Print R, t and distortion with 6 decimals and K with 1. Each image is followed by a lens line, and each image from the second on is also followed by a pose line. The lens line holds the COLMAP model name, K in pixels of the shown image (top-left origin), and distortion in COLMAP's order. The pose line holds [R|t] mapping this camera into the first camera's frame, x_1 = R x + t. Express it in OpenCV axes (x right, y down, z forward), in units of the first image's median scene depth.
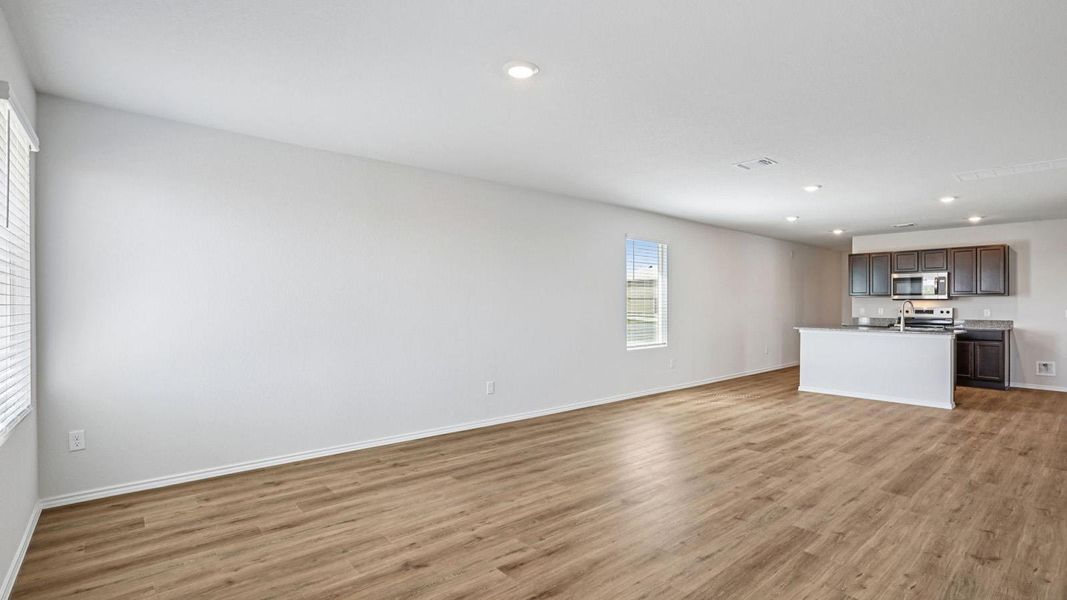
lens RADIAL K [[501.0, 0, 546.3], [0, 501.0, 300.4], [0, 0, 1]] dist [-0.042381, 0.011179]
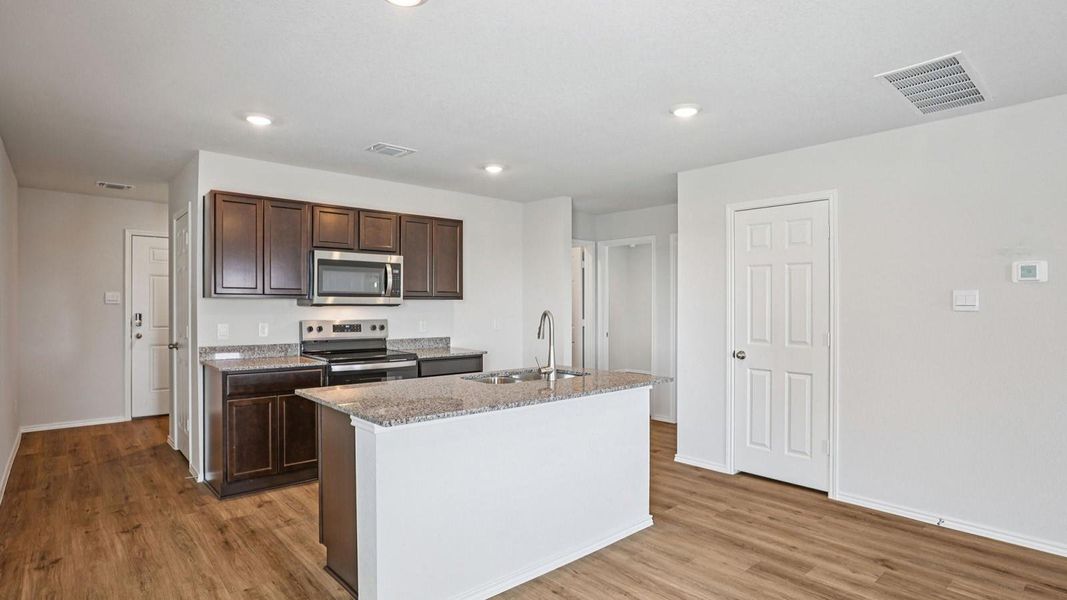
lens RADIAL K [[554.0, 0, 549.4], [0, 554.0, 306.7], [0, 0, 1]] dist [-0.032140, 0.010295]
pose [[-0.017330, -0.009679, 0.999803, 0.337767], [-0.010966, 0.999895, 0.009490, -0.013834], [-0.999790, -0.010799, -0.017434, 1.494683]]
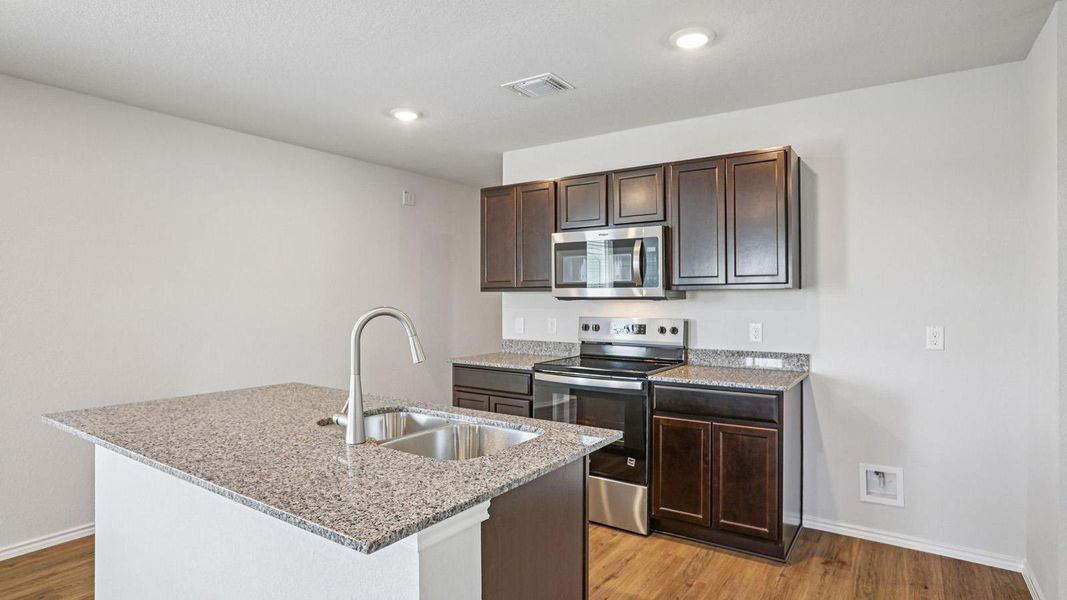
lens RADIAL K [[571.2, 0, 541.5], [0, 571.2, 300.0], [0, 0, 1]] dist [-0.022209, 0.011382]
pose [[0.968725, -0.000061, 0.248136, 1.099545], [-0.001375, 0.999983, 0.005613, -0.004901], [-0.248132, -0.005779, 0.968709, 1.057307]]
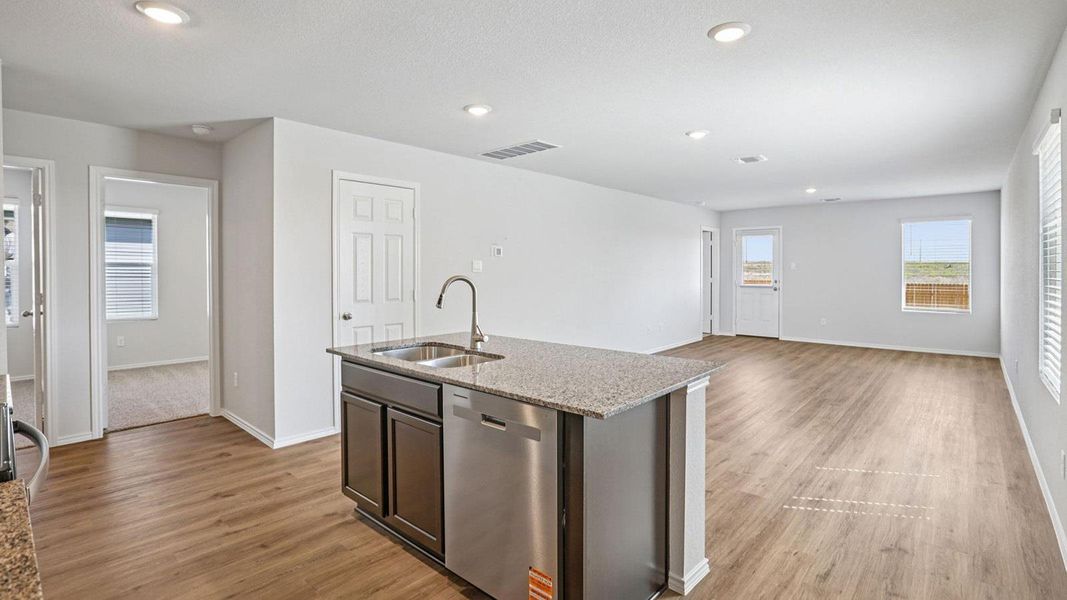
lens RADIAL K [[501.0, 0, 548.3], [0, 501.0, 272.3], [0, 0, 1]] dist [-0.042381, 0.011179]
pose [[-0.990021, 0.000246, -0.140919, 1.061125], [0.000503, 0.999998, -0.001787, -0.004300], [0.140919, -0.001840, -0.990019, 2.114969]]
